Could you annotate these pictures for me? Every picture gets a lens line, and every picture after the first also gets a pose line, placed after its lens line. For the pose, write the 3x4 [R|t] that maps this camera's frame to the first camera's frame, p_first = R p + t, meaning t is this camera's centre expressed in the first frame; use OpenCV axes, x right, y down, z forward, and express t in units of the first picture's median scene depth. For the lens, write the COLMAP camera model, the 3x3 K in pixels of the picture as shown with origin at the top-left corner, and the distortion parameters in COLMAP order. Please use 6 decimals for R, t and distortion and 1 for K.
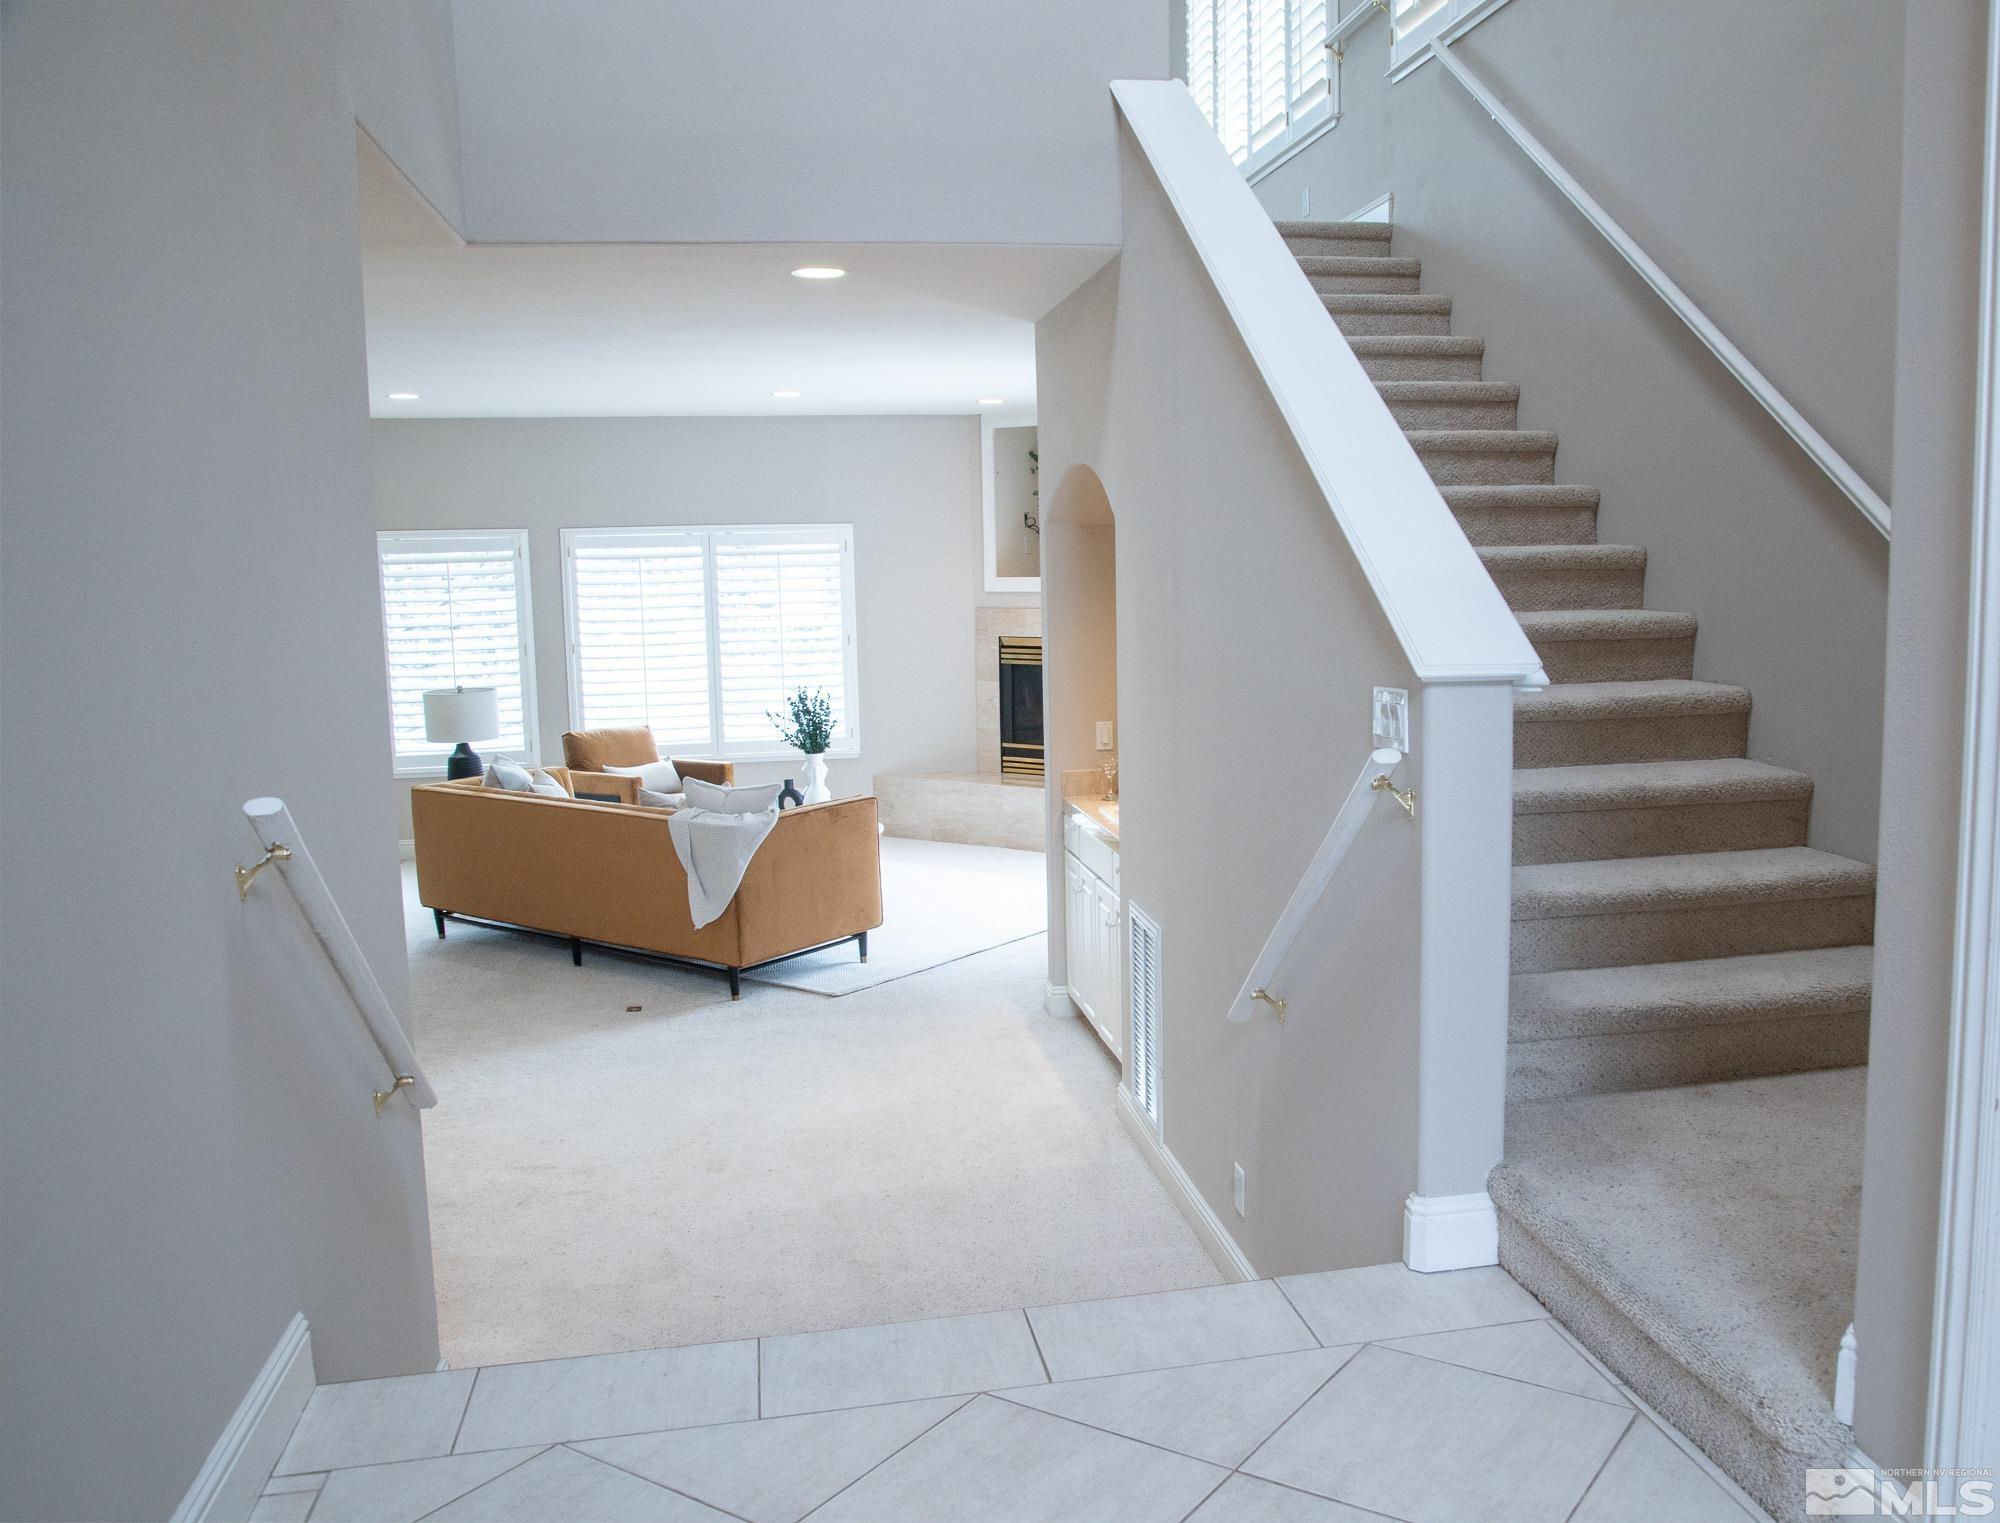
lens RADIAL K [[1741.0, 0, 1135.5], [0, 1741.0, 747.8], [0, 0, 1]] dist [-0.075356, 0.006195]
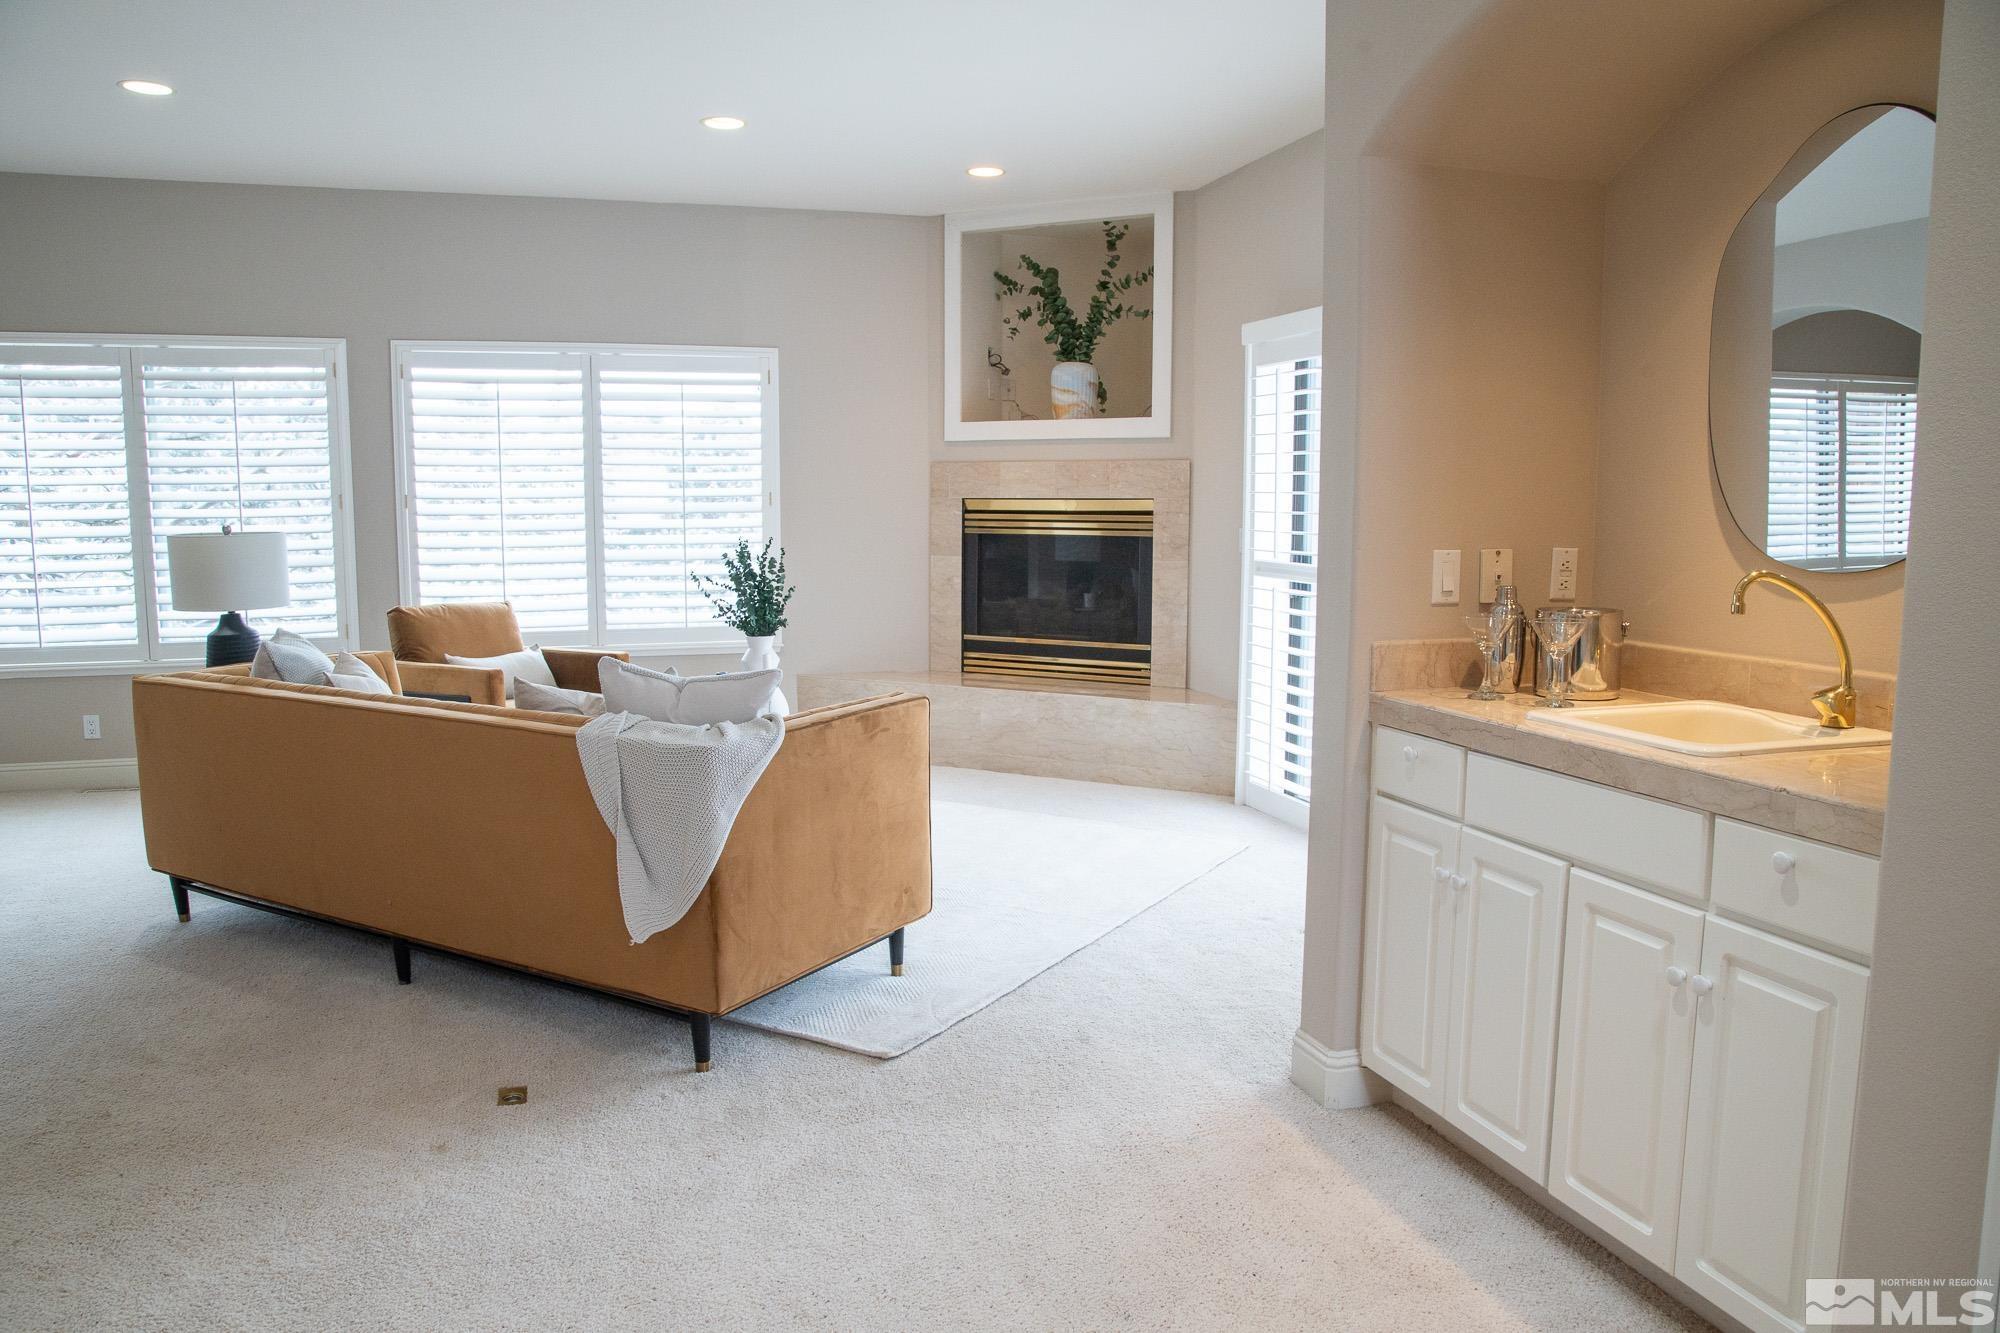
lens RADIAL K [[1411.2, 0, 998.7], [0, 1411.2, 666.5], [0, 0, 1]] dist [-0.107764, 0.057575]
pose [[0.996315, 0.007777, 0.085414, -0.138712], [-0.007462, 0.999964, -0.004003, 0.016901], [-0.085442, 0.003351, 0.996337, 0.438423]]
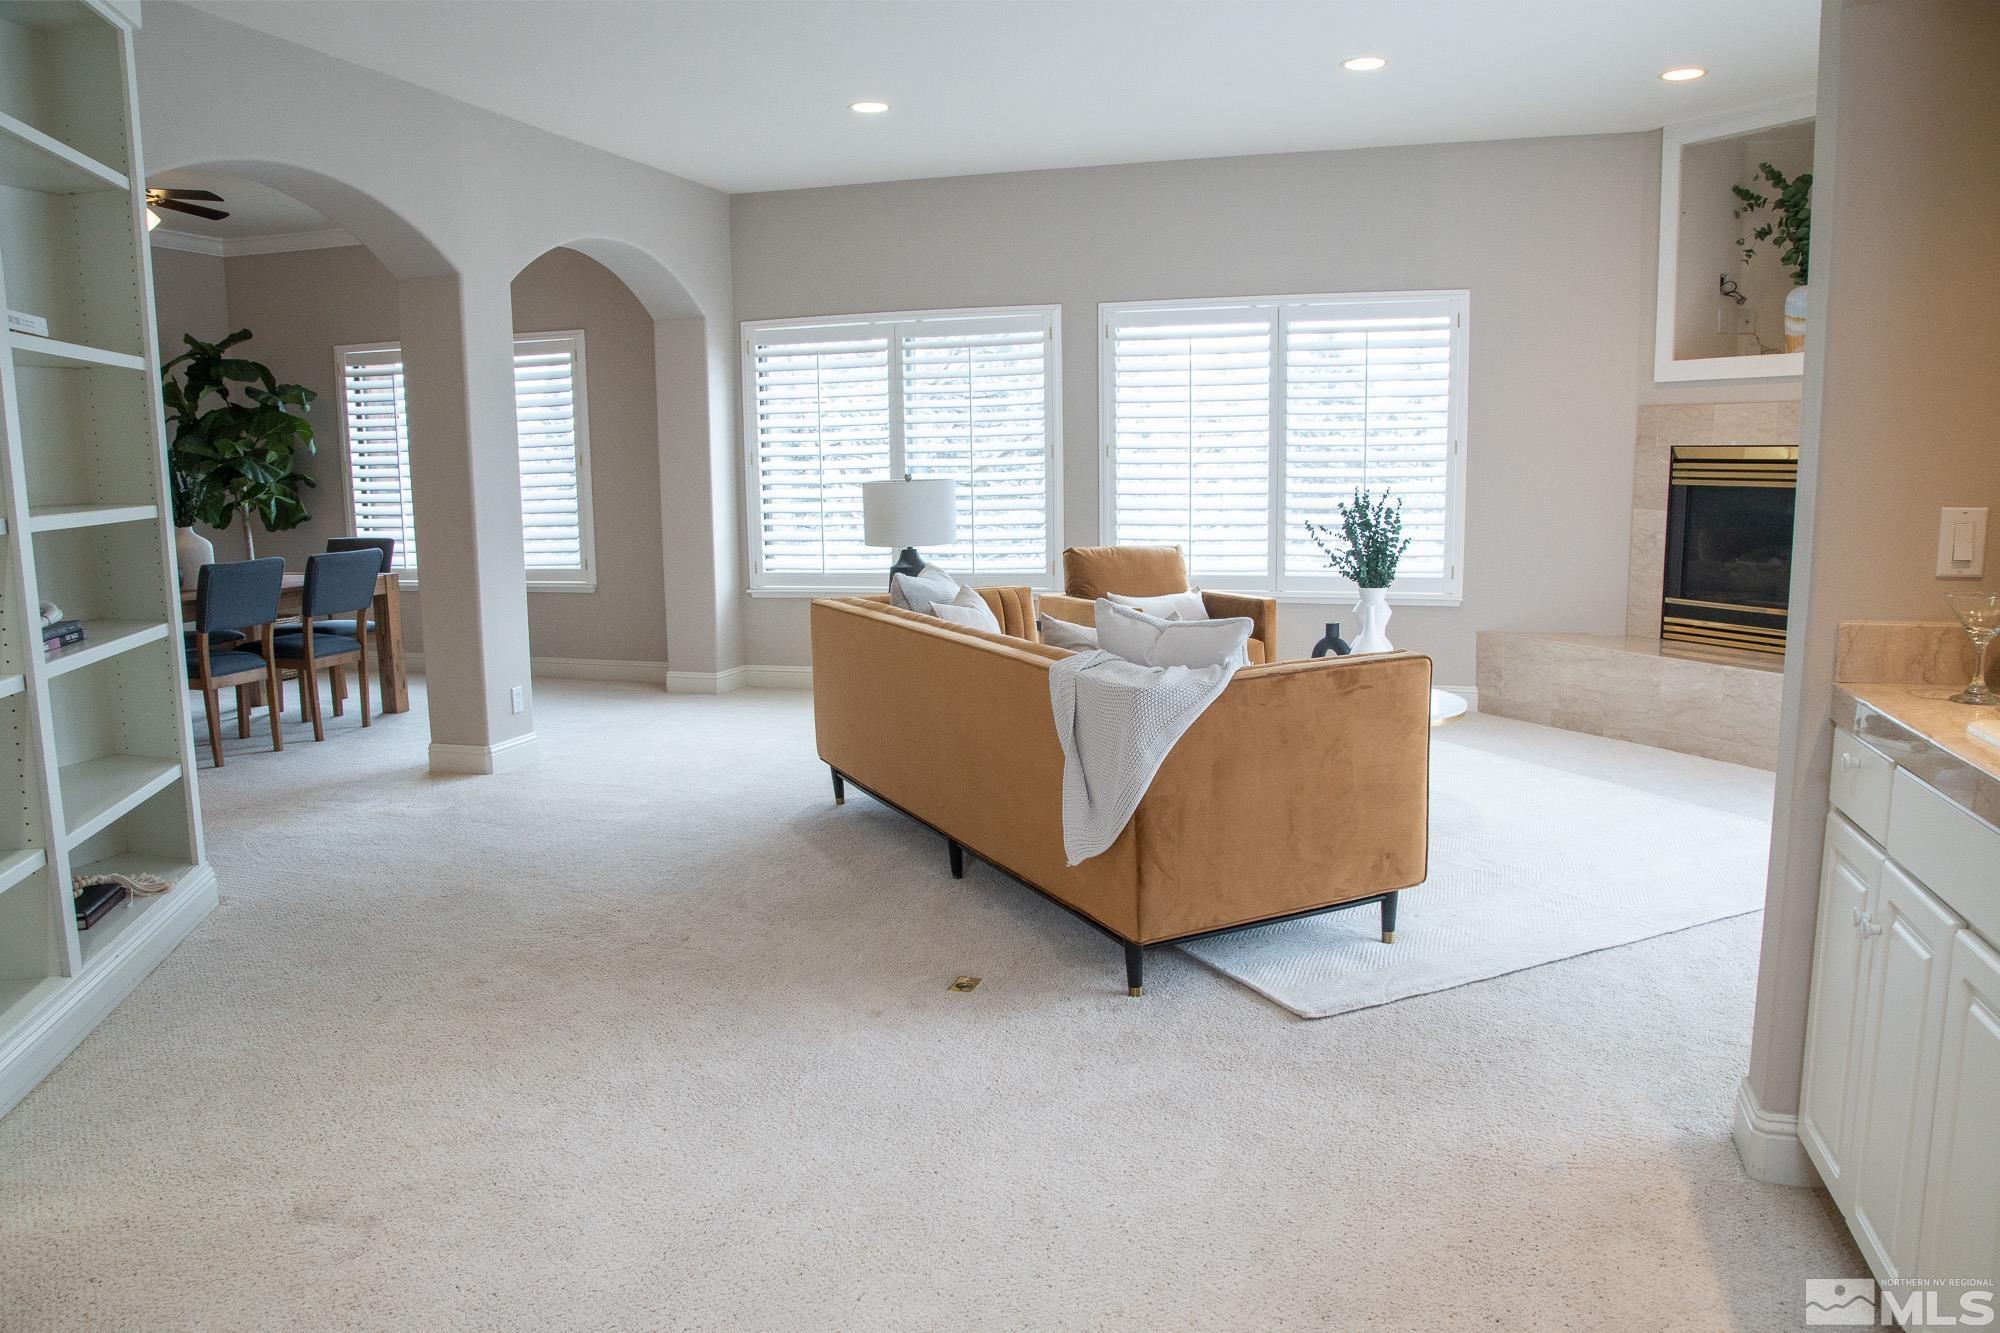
lens RADIAL K [[1411.2, 0, 1012.2], [0, 1411.2, 677.7], [0, 0, 1]] dist [-0.107764, 0.057575]
pose [[0.871853, 0.079185, -0.483323, -0.040990], [-0.057090, 0.996547, 0.060285, 0.013433], [0.486428, -0.024966, 0.873364, 0.455332]]
